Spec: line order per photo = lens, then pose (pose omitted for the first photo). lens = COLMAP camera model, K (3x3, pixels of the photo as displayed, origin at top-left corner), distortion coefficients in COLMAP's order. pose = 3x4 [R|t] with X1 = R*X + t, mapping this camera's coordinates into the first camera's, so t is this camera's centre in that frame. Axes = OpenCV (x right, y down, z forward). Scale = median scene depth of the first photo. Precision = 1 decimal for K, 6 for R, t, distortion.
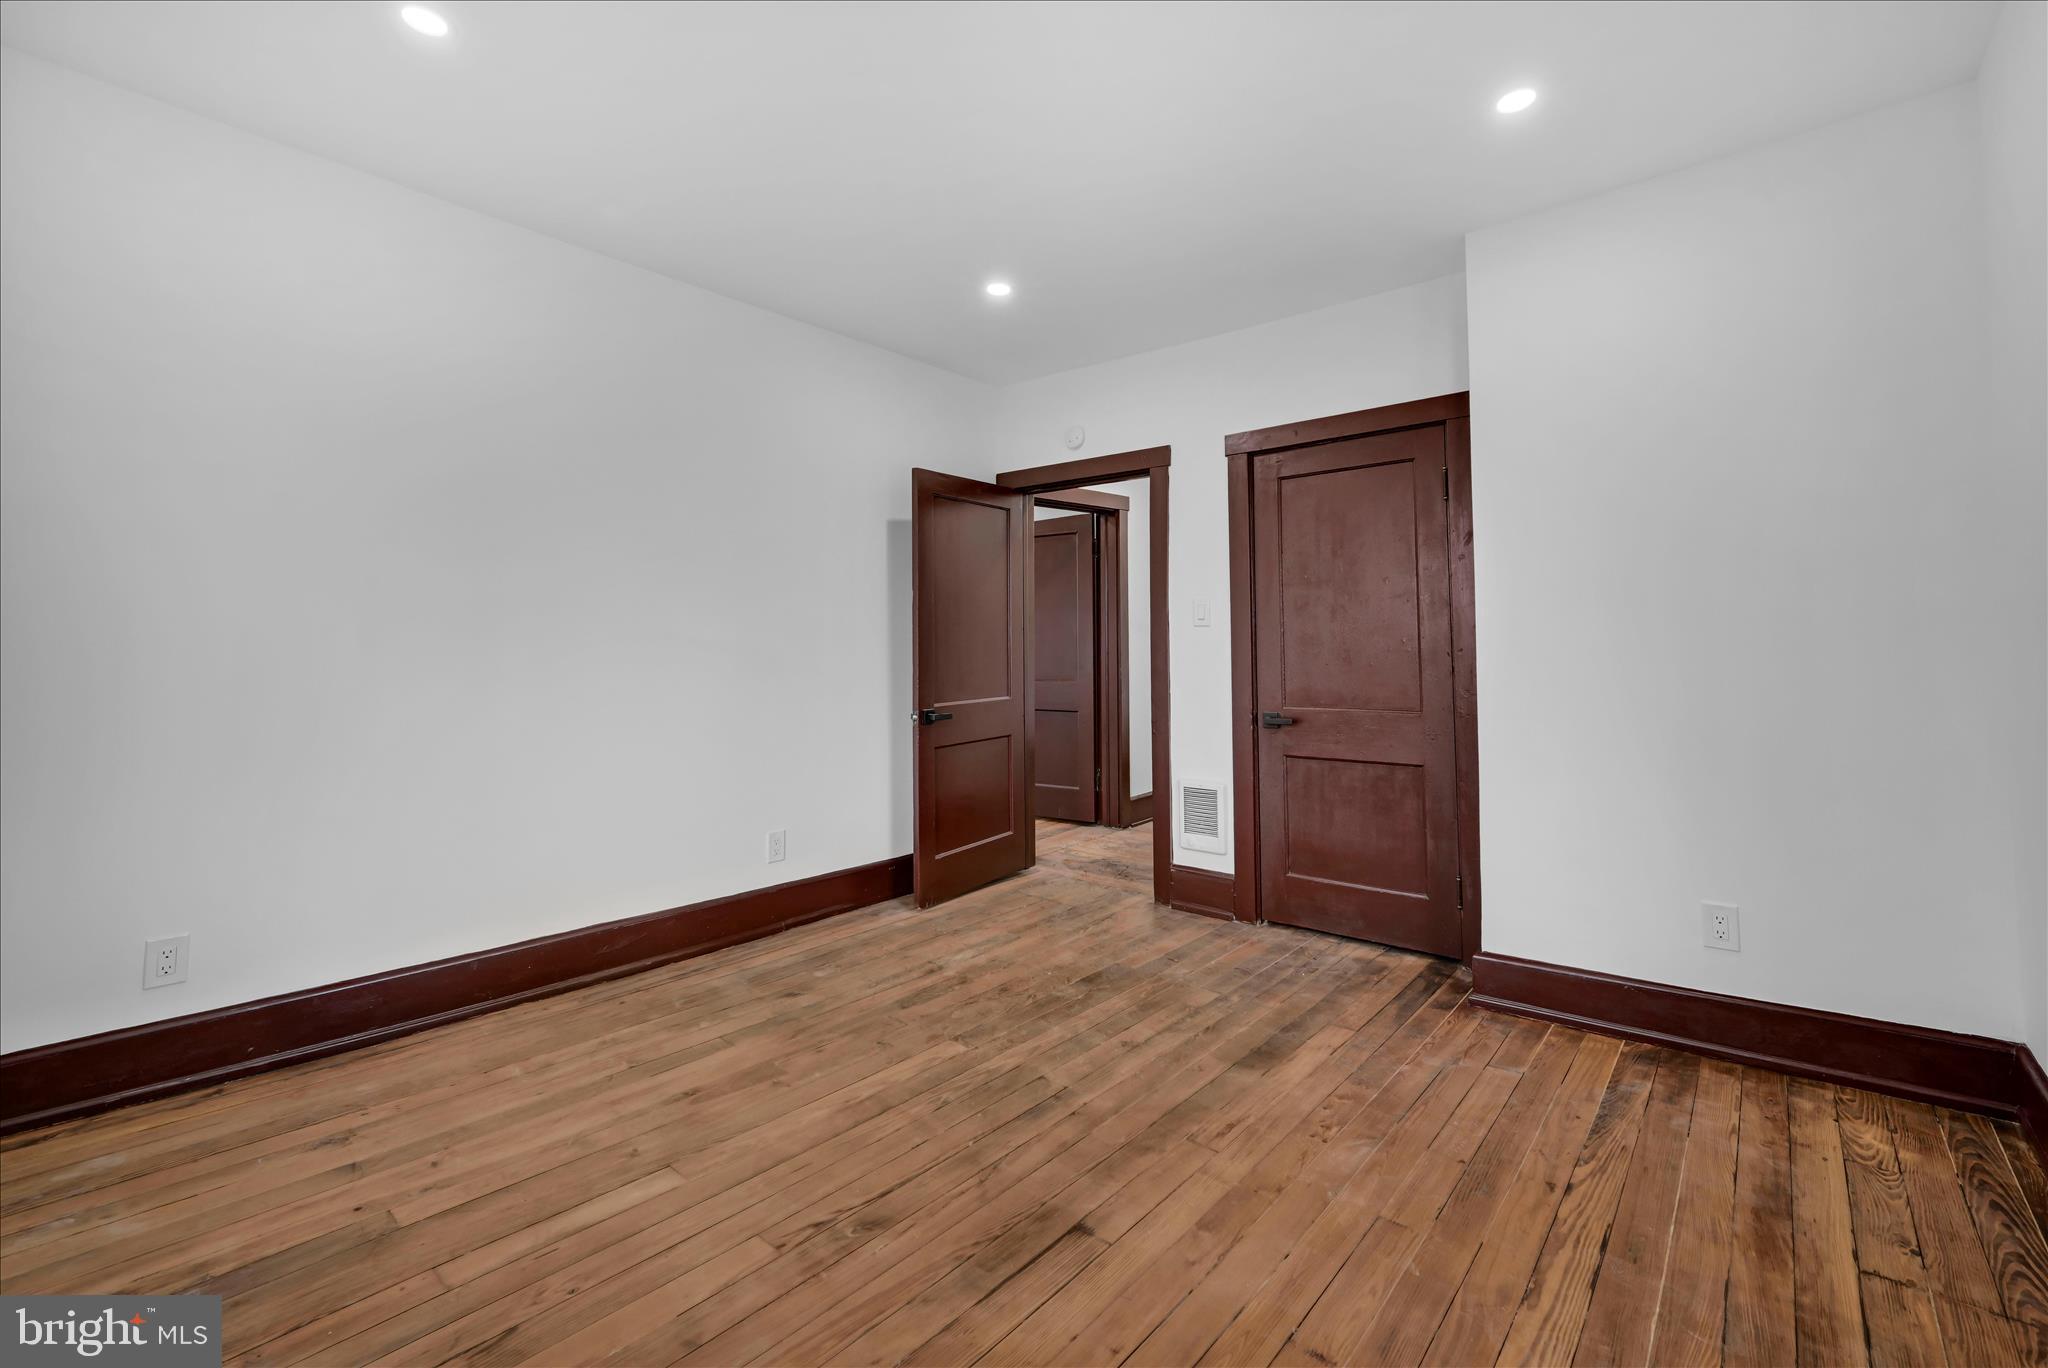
lens RADIAL K [[832.9, 0, 1024.7], [0, 832.9, 670.6], [0, 0, 1]] dist [-0.002008, 0.000088]
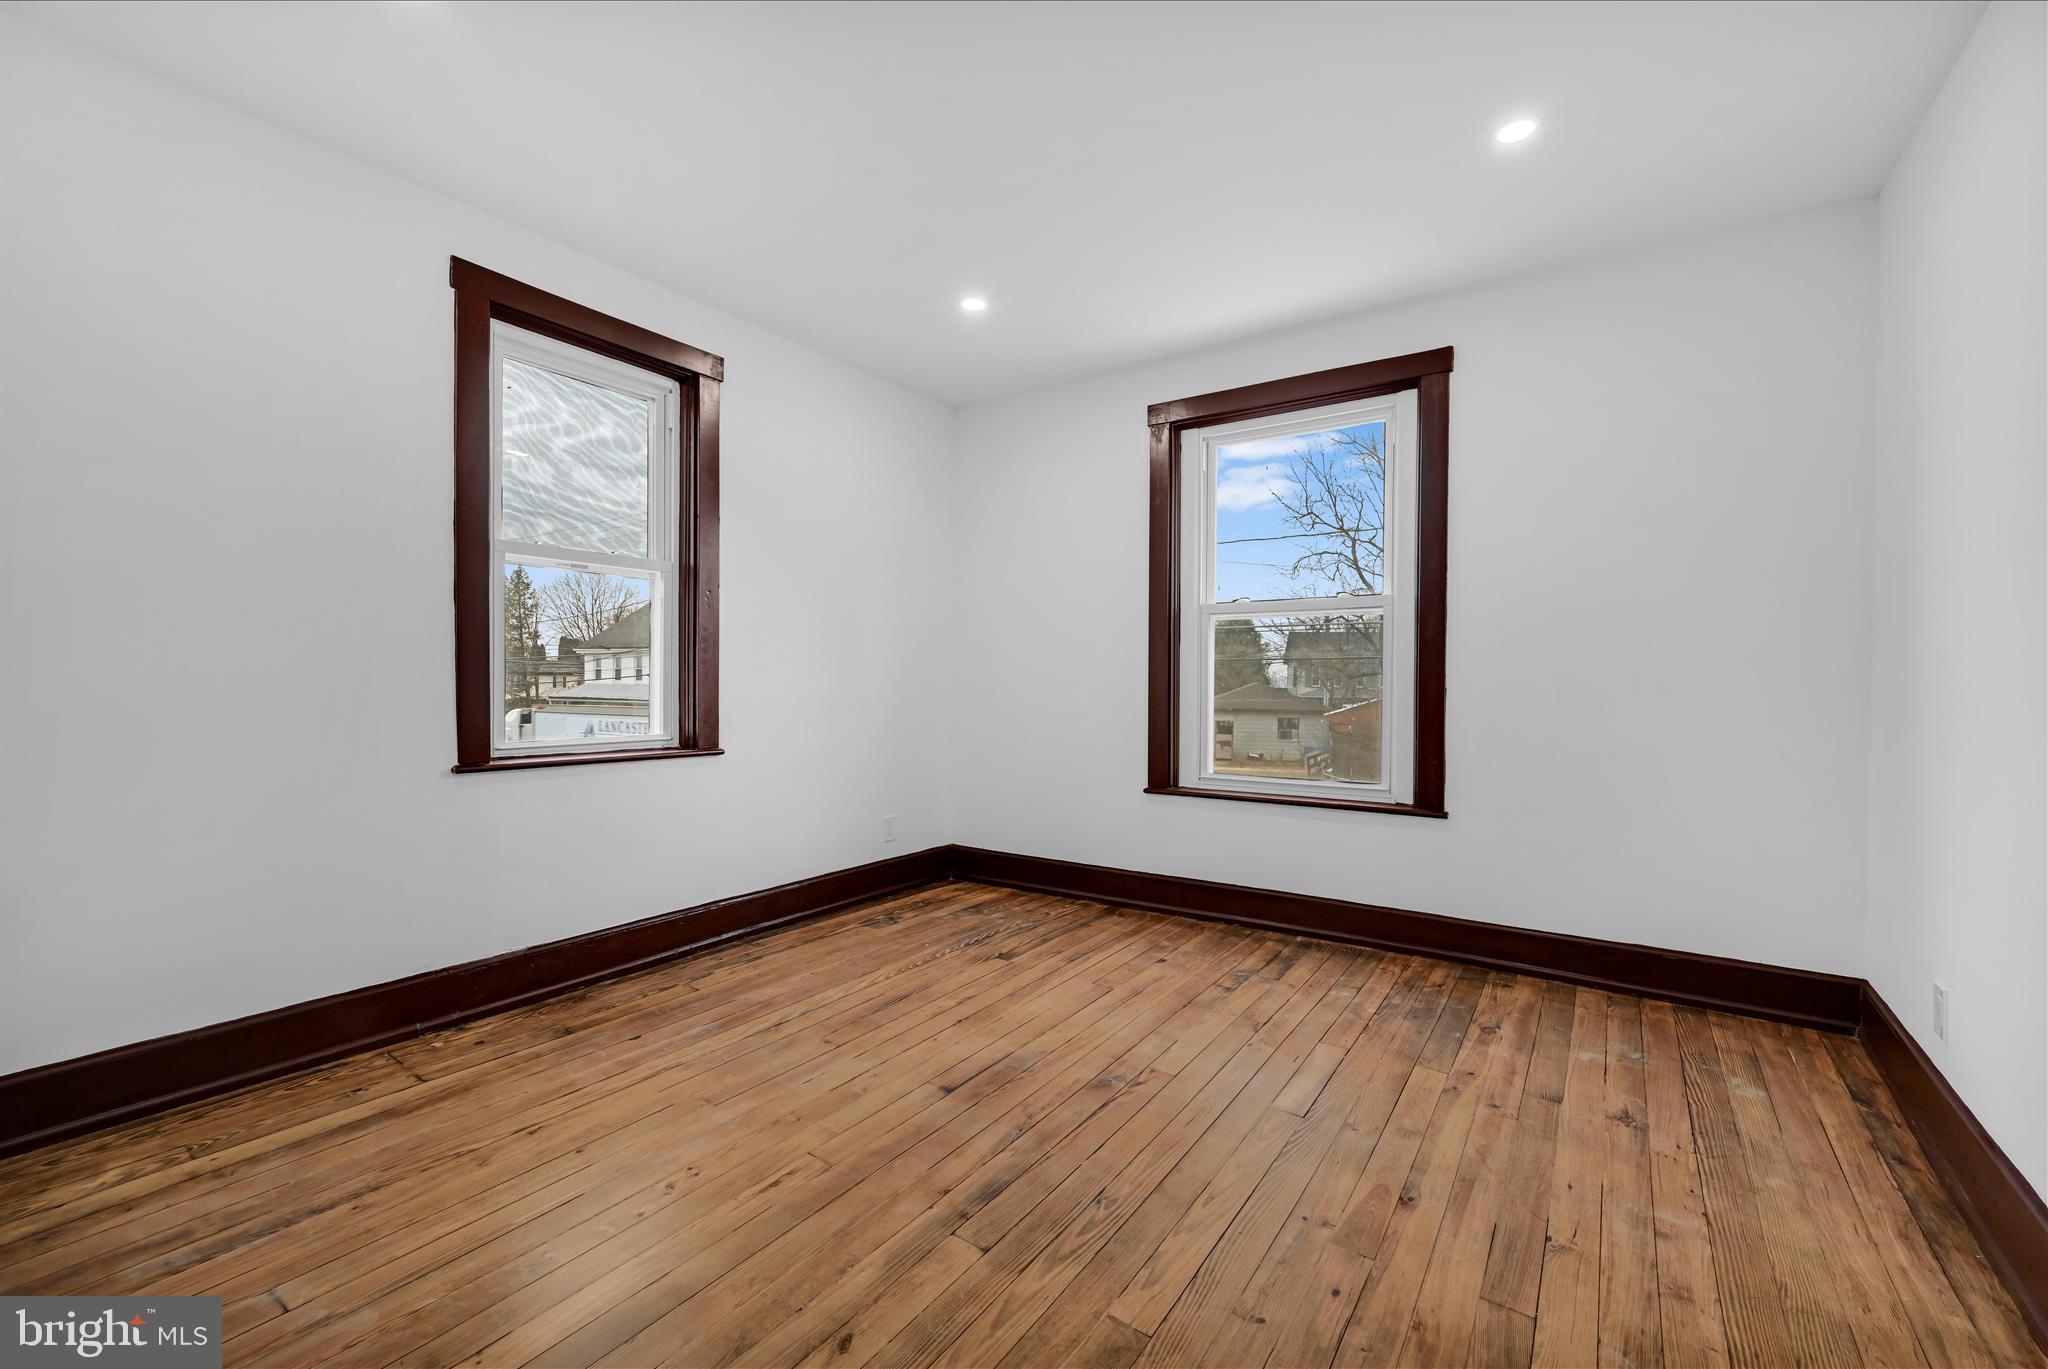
lens RADIAL K [[832.9, 0, 1024.7], [0, 832.9, 671.1], [0, 0, 1]] dist [-0.002008, 0.000088]
pose [[-0.994588, -0.005494, -0.103748, 0.076330], [-0.007415, 0.999808, 0.018137, -0.037927], [0.103628, 0.018808, -0.994438, 2.038850]]
